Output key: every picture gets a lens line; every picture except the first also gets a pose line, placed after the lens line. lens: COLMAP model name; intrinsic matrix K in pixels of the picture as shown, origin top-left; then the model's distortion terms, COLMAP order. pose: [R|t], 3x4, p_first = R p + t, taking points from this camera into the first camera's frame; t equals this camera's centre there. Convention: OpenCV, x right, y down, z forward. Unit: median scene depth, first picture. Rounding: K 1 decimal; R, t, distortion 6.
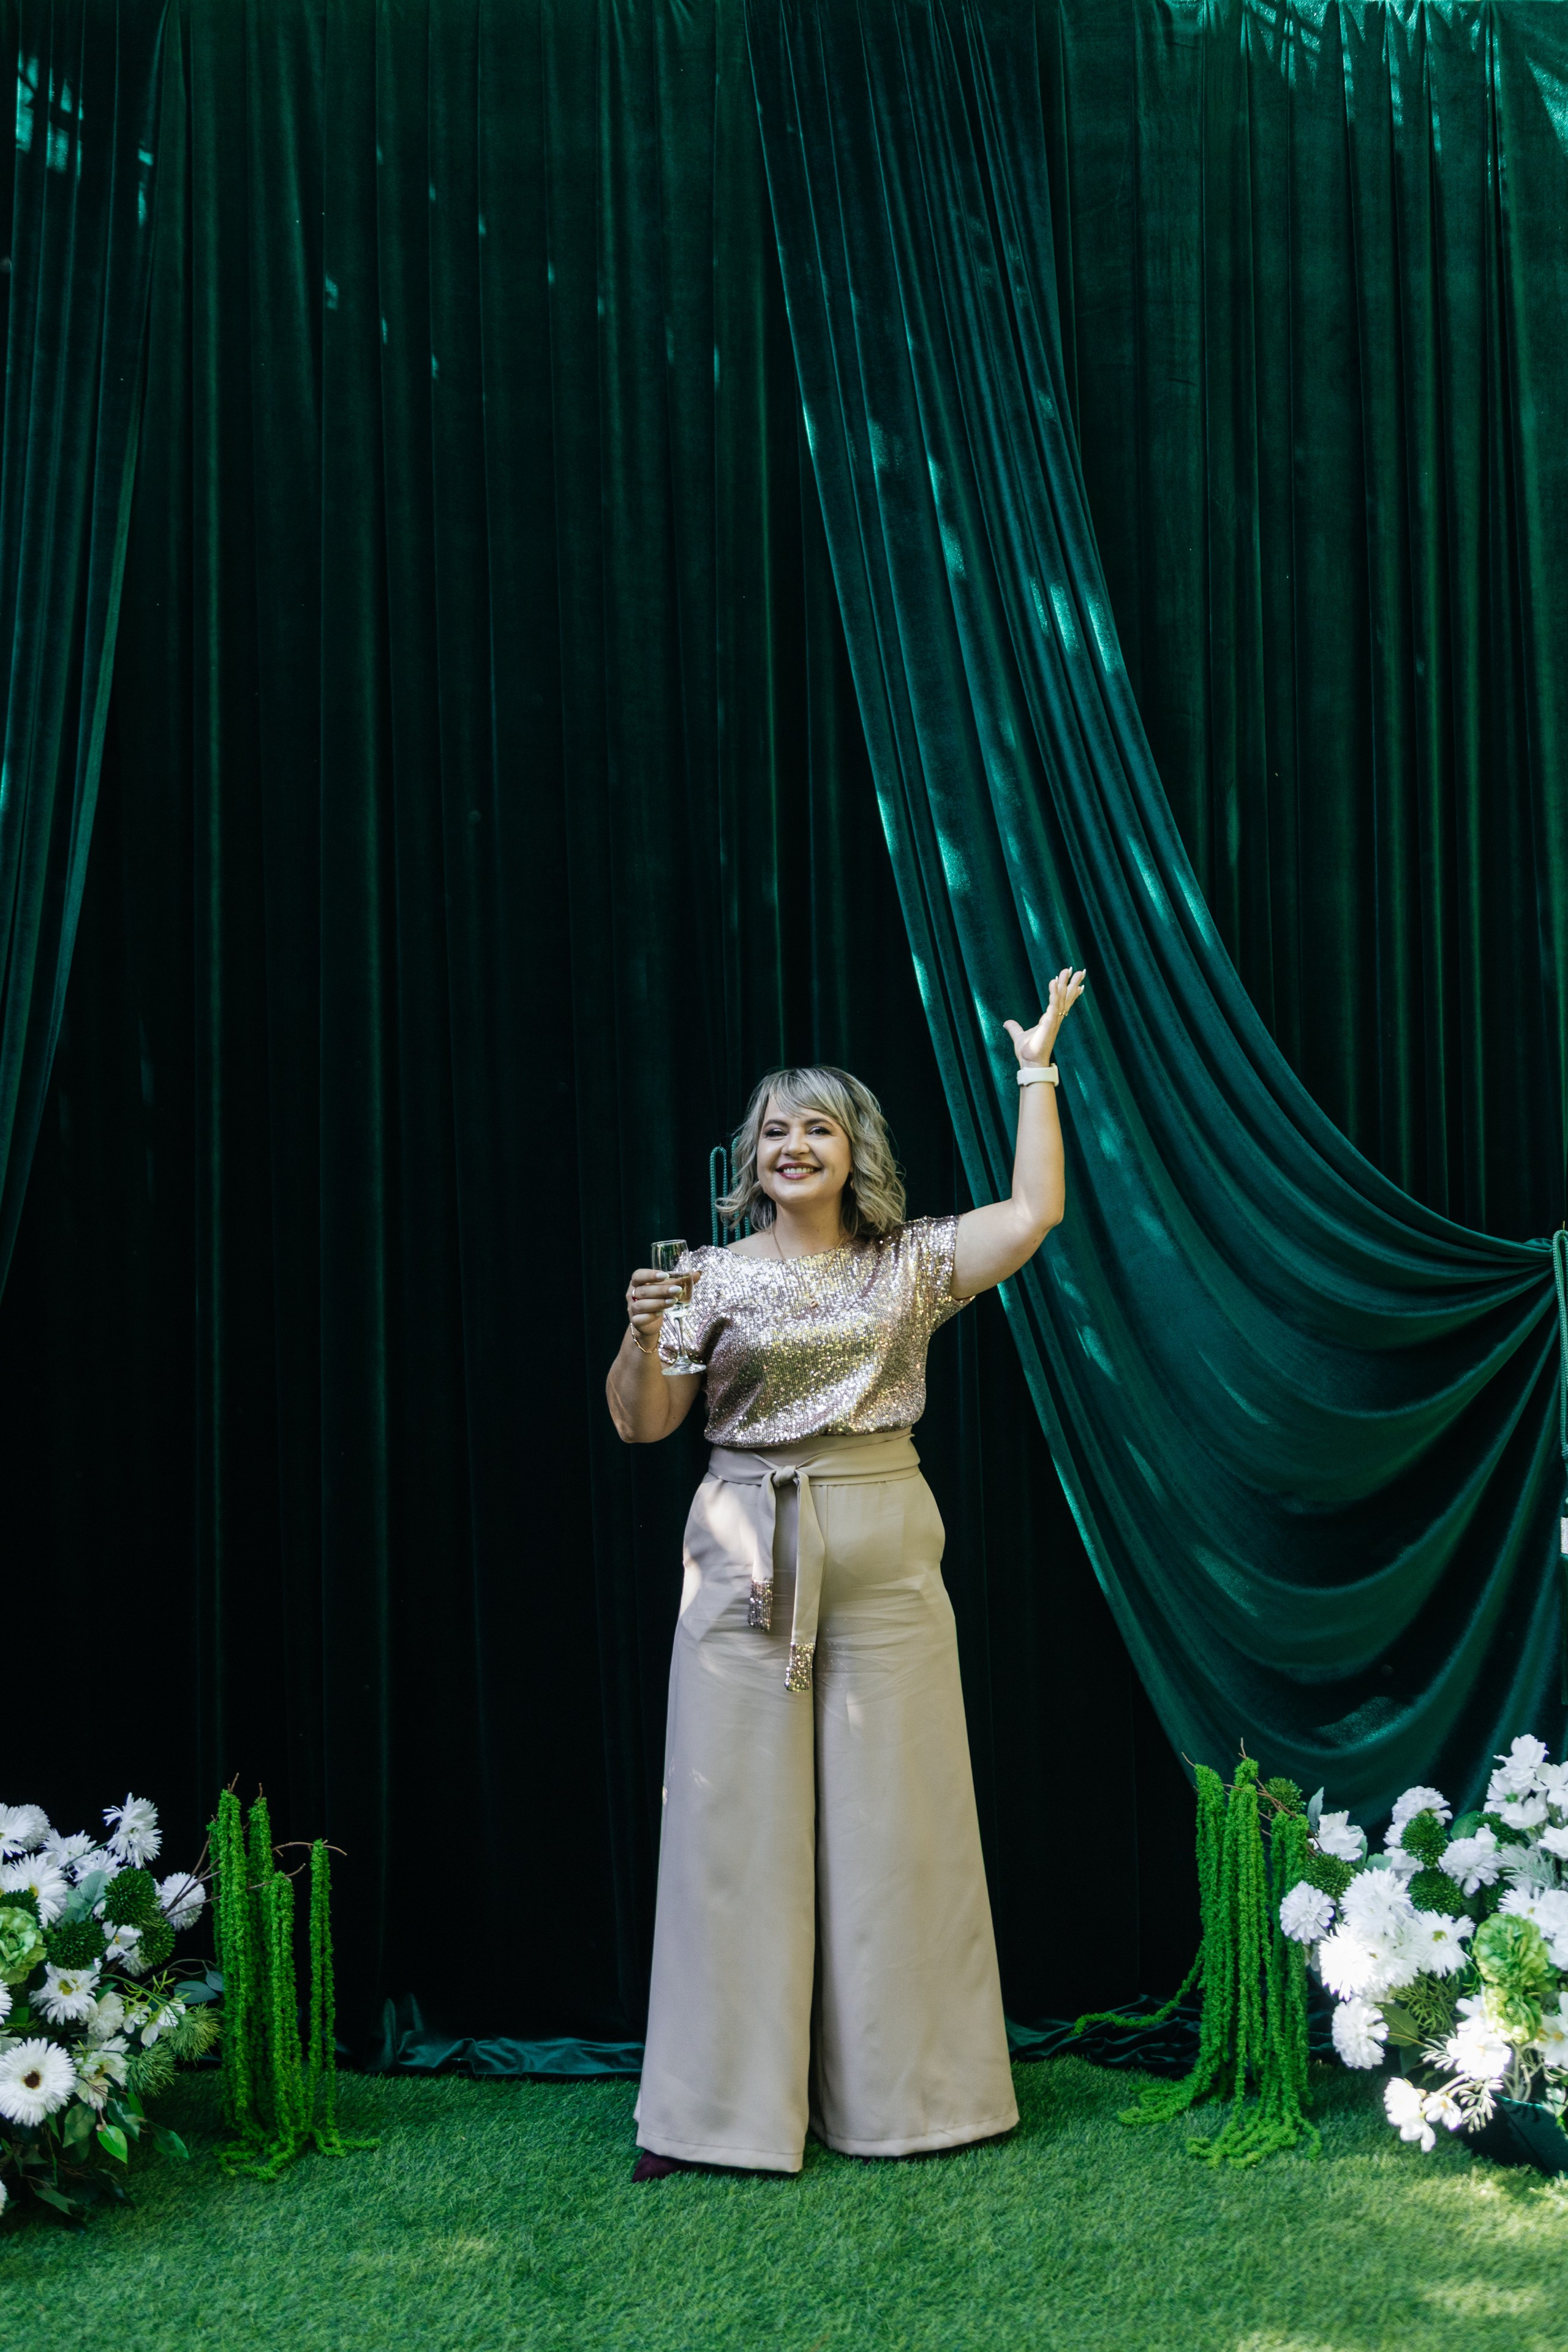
lens RADIAL K [[2014.2, 0, 772.4], [0, 2014.2, 1204.9], [0, 0, 1]] dist [0.000487, -0.003068]
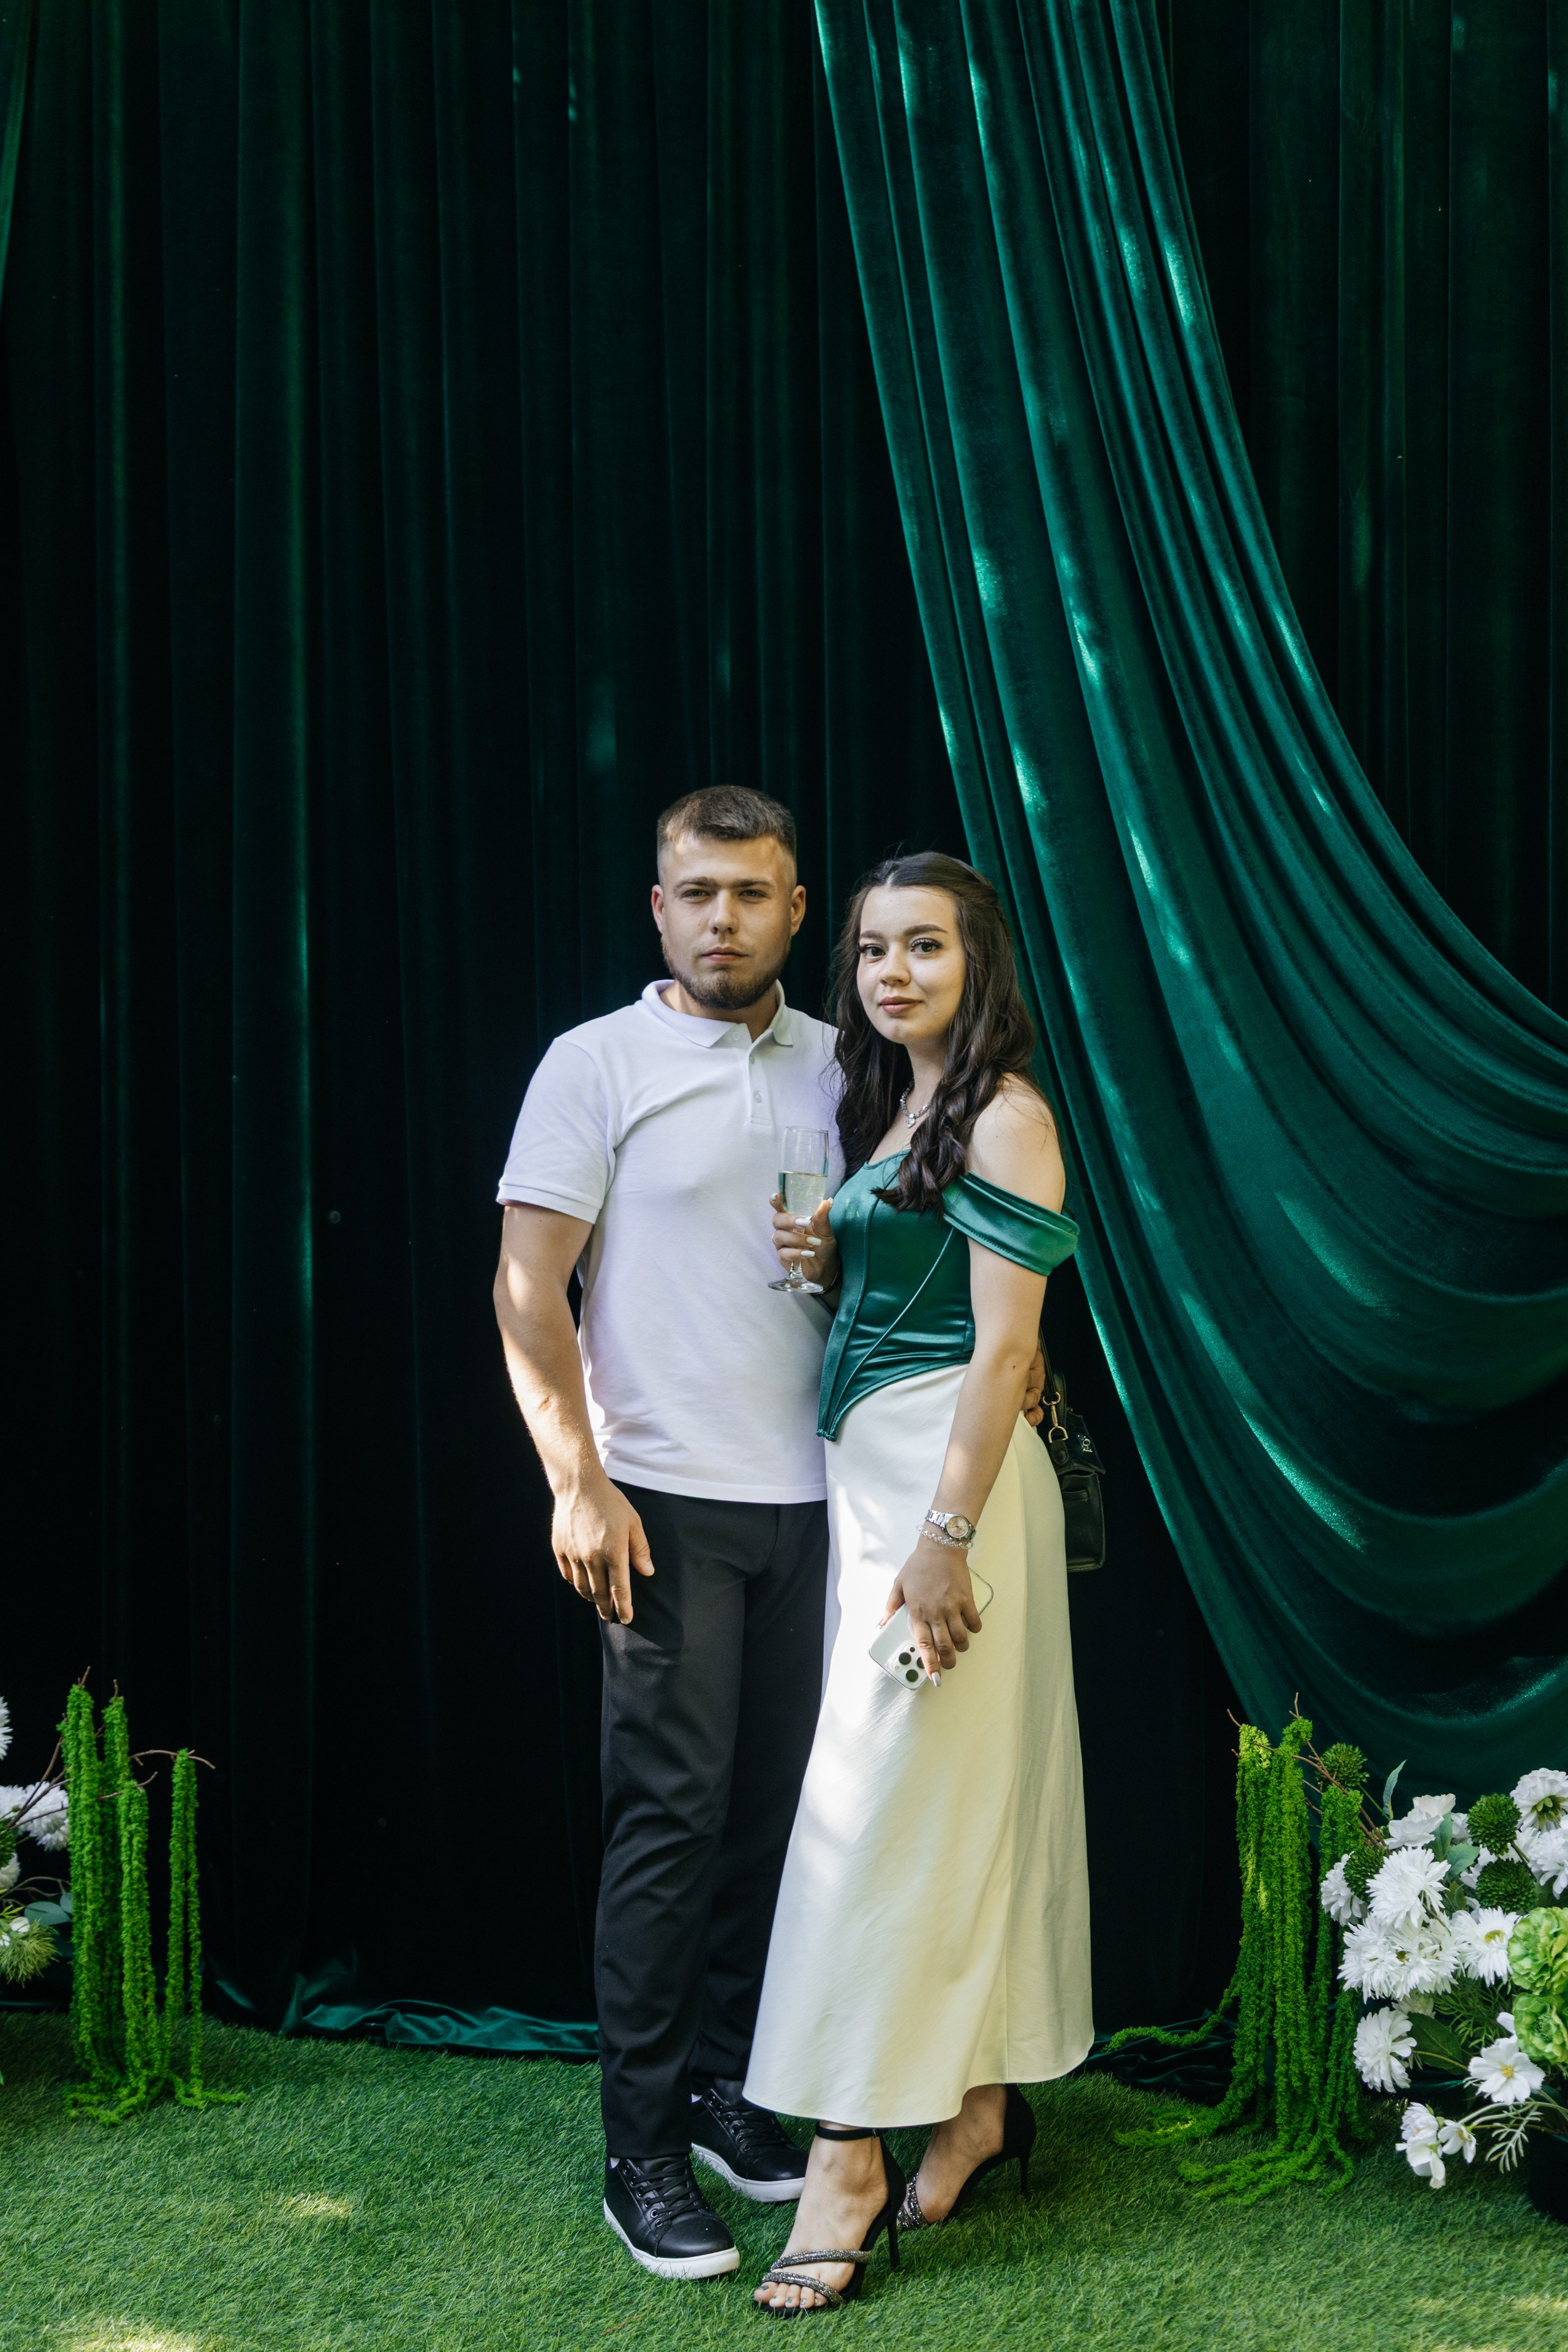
lens RADIAL K [[2782.0, 0, 781.0], [0, 2782.0, 1192.5], [0, 0, 1]] dist [0.010505, 0.000000]
pose [[0.985732, 0.020409, -0.167079, 0.213002], [-0.011966, 0.998607, 0.051384, 0.011947], [0.167895, -0.048652, 0.984604, -0.115822]]
